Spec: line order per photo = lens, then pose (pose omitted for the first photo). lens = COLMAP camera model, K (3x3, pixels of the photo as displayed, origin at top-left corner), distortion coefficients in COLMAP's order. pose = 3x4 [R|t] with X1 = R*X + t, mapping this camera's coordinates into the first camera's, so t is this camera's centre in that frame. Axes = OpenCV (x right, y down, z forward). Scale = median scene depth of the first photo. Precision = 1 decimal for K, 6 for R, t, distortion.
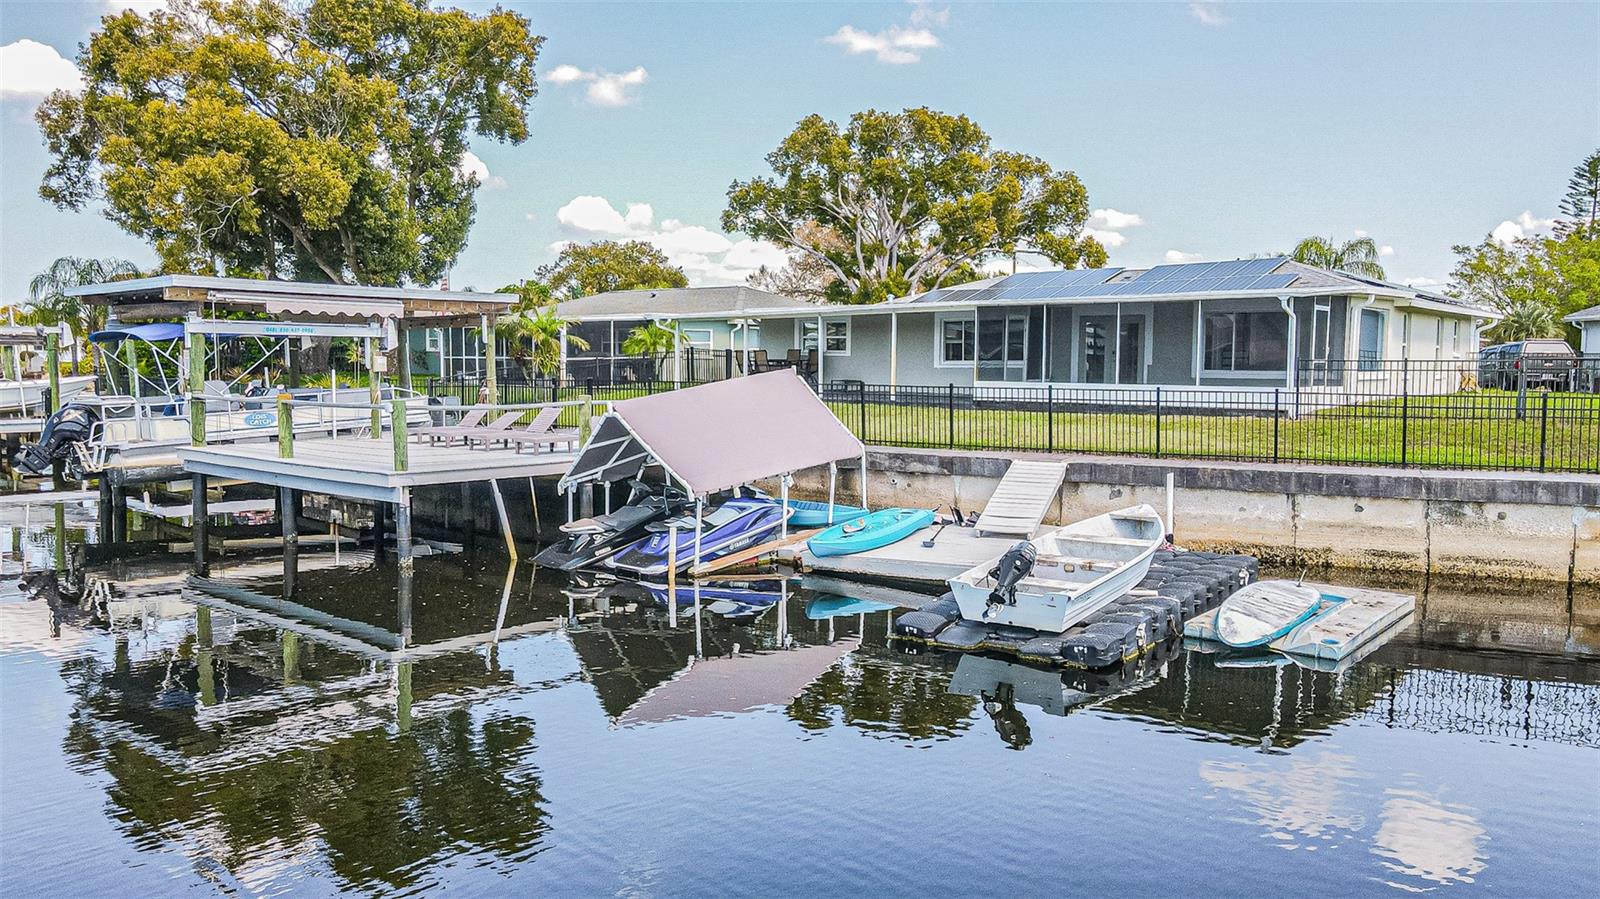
lens RADIAL K [[1127.7, 0, 803.0], [0, 1127.7, 446.6], [0, 0, 1]] dist [0.009841, 0.003458]
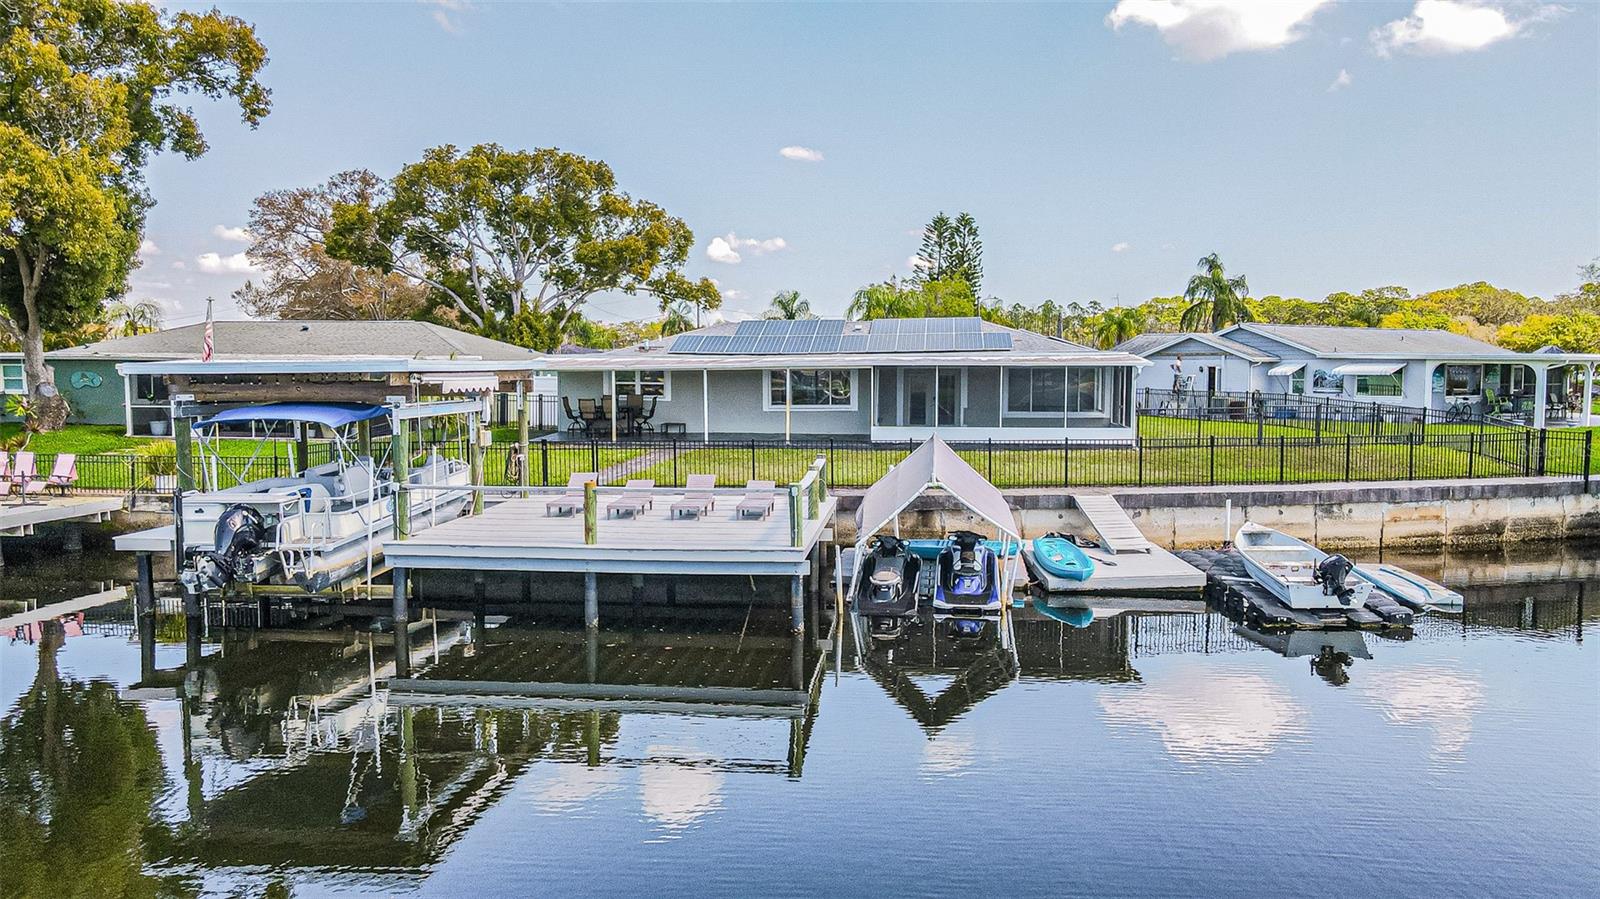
lens RADIAL K [[1108.5, 0, 802.3], [0, 1108.5, 490.4], [0, 0, 1]] dist [-0.001501, -0.001542]
pose [[0.843445, -0.066840, 0.533042, -0.778513], [0.048839, 0.997661, 0.047822, -0.071943], [-0.534991, -0.014302, 0.844737, 0.054225]]
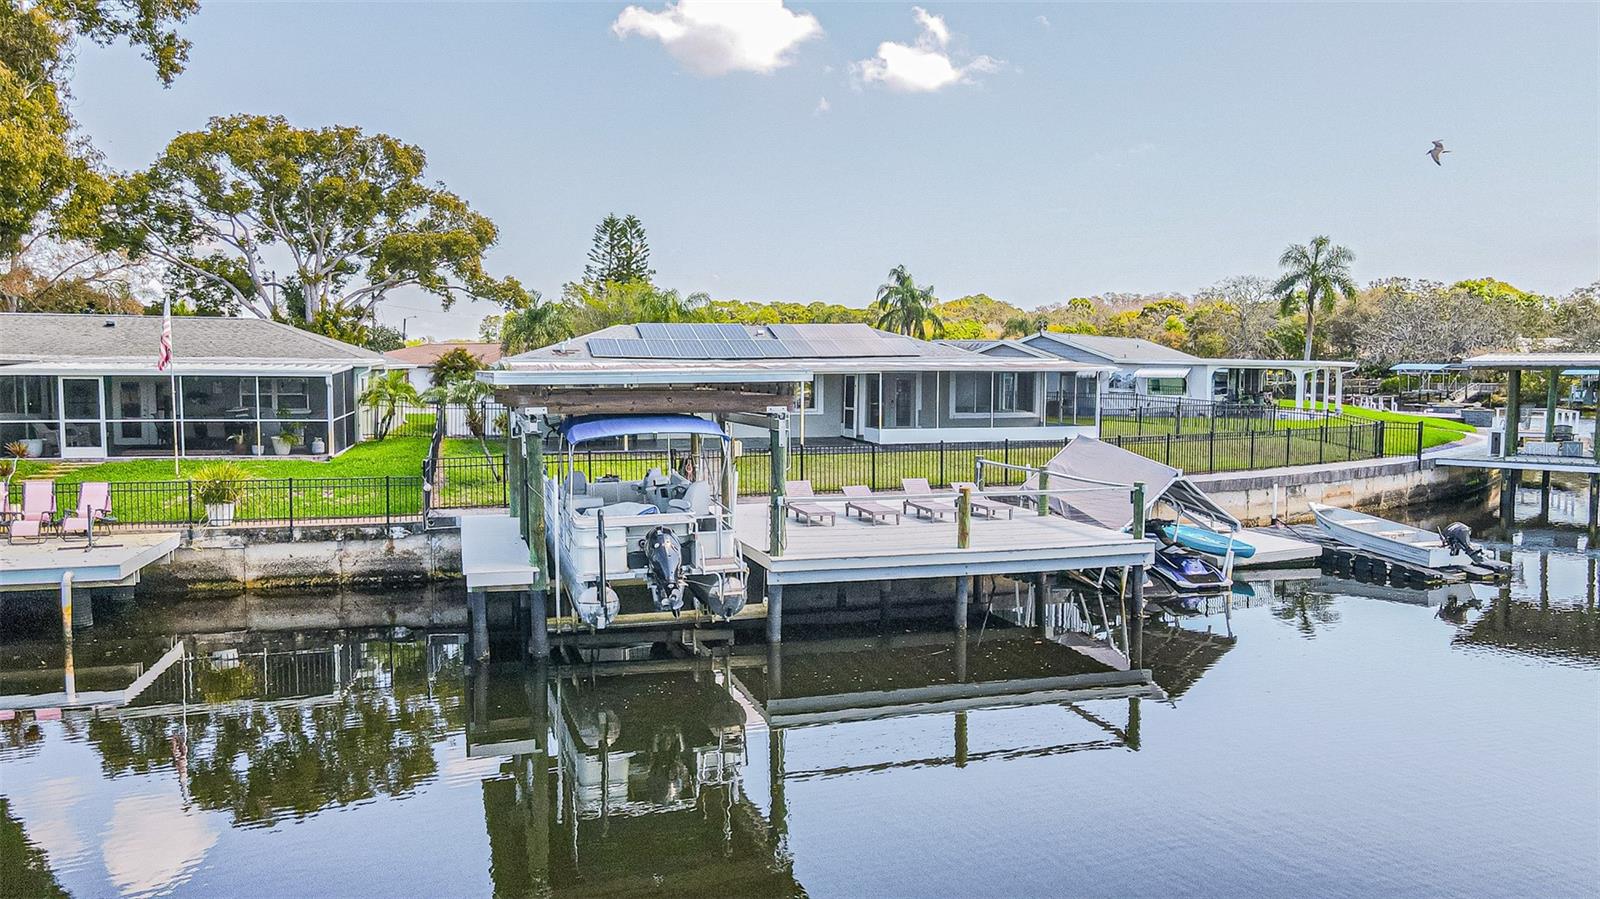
lens RADIAL K [[1127.7, 0, 803.0], [0, 1127.7, 446.6], [0, 0, 1]] dist [0.009841, 0.003458]
pose [[0.577270, -0.063741, 0.814062, -1.309722], [0.068098, 0.997234, 0.029794, -0.117313], [-0.813709, 0.038237, 0.580014, 0.487684]]
